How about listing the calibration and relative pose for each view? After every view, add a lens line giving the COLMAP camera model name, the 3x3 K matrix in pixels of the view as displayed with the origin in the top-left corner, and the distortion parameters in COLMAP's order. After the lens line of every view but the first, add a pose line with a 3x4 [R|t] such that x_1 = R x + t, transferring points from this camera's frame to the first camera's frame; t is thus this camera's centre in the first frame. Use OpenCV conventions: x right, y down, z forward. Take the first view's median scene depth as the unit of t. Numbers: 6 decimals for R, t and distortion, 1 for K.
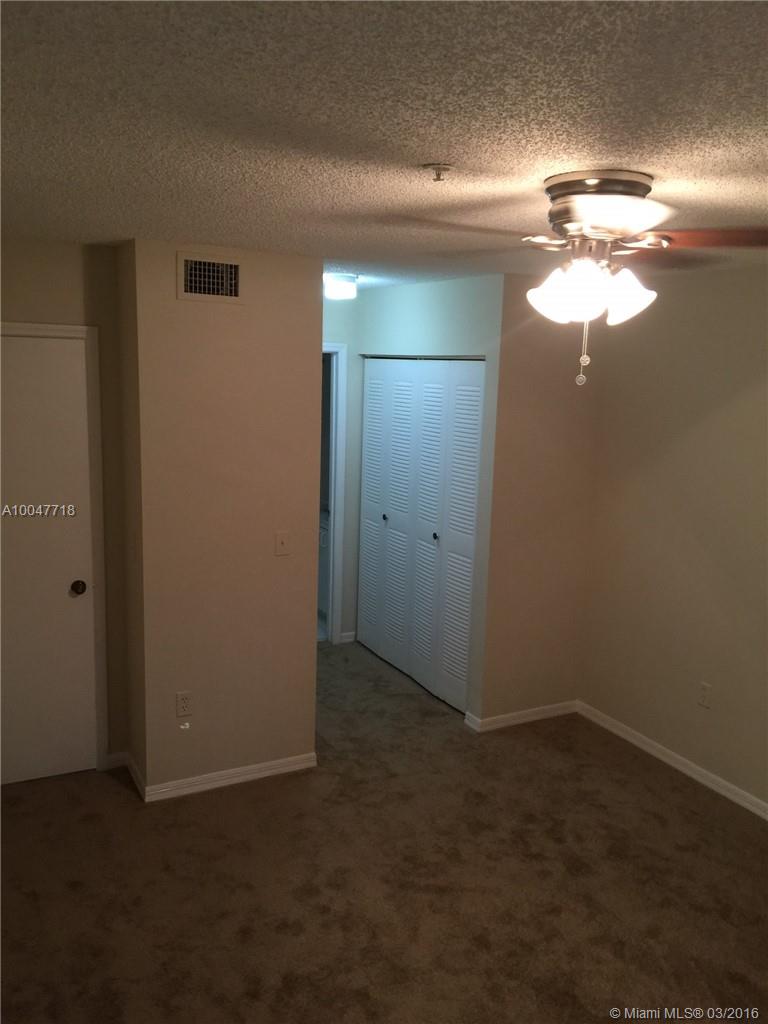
lens RADIAL K [[858.2, 0, 384.1], [0, 858.2, 503.6], [0, 0, 1]] dist [0.066980, -0.113048]
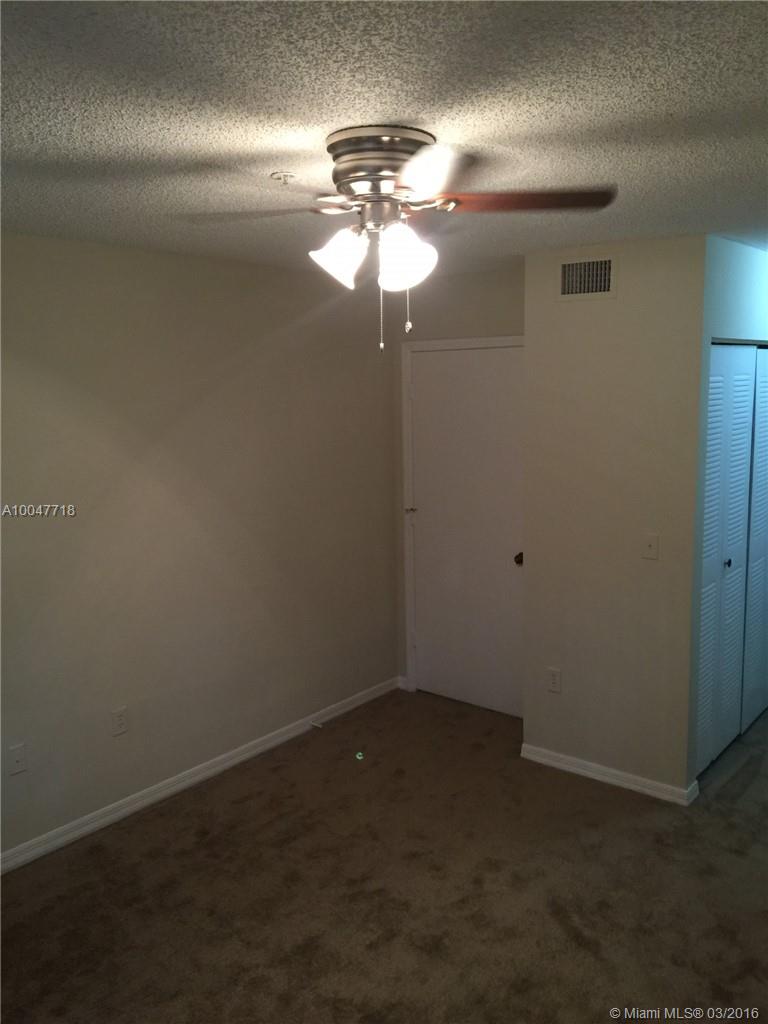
lens RADIAL K [[858.2, 0, 384.1], [0, 858.2, 503.6], [0, 0, 1]] dist [0.066980, -0.113048]
pose [[0.398072, 0.094244, -0.912500, 0.661208], [-0.126453, 0.990850, 0.047172, -0.007582], [0.908597, 0.096610, 0.406347, 0.371598]]
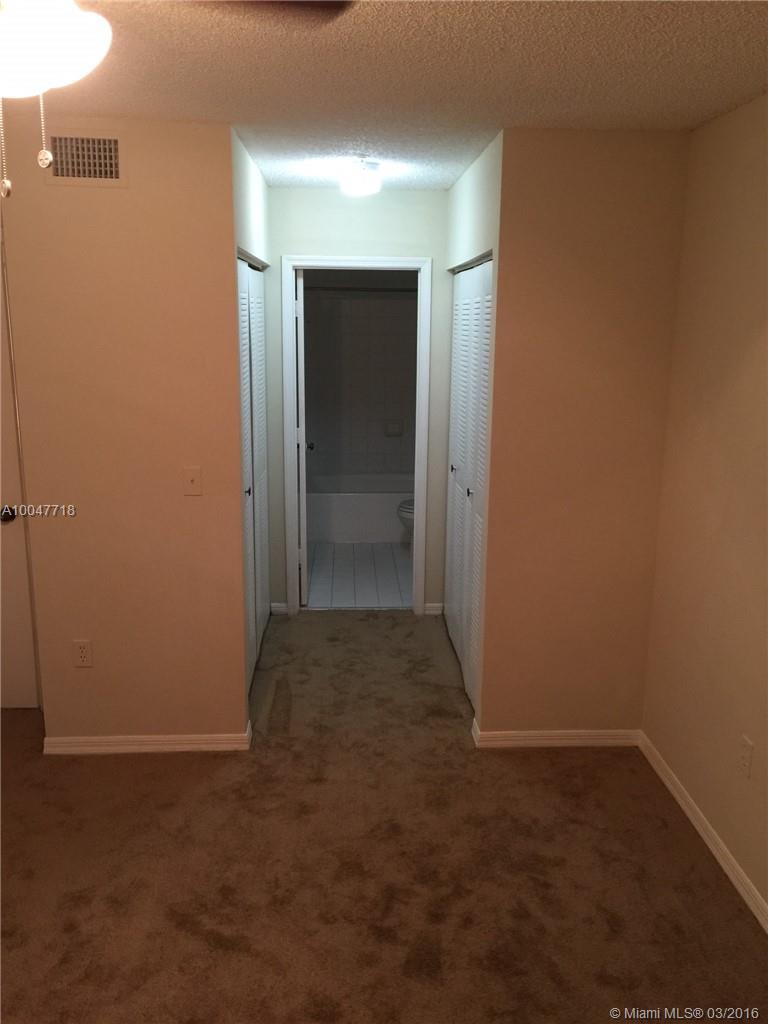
lens RADIAL K [[858.2, 0, 384.1], [0, 858.2, 503.6], [0, 0, 1]] dist [0.066980, -0.113048]
pose [[0.907399, 0.071161, -0.414201, 0.424393], [-0.054840, 0.997183, 0.051179, 0.016208], [0.416676, -0.023725, 0.908745, 0.338181]]
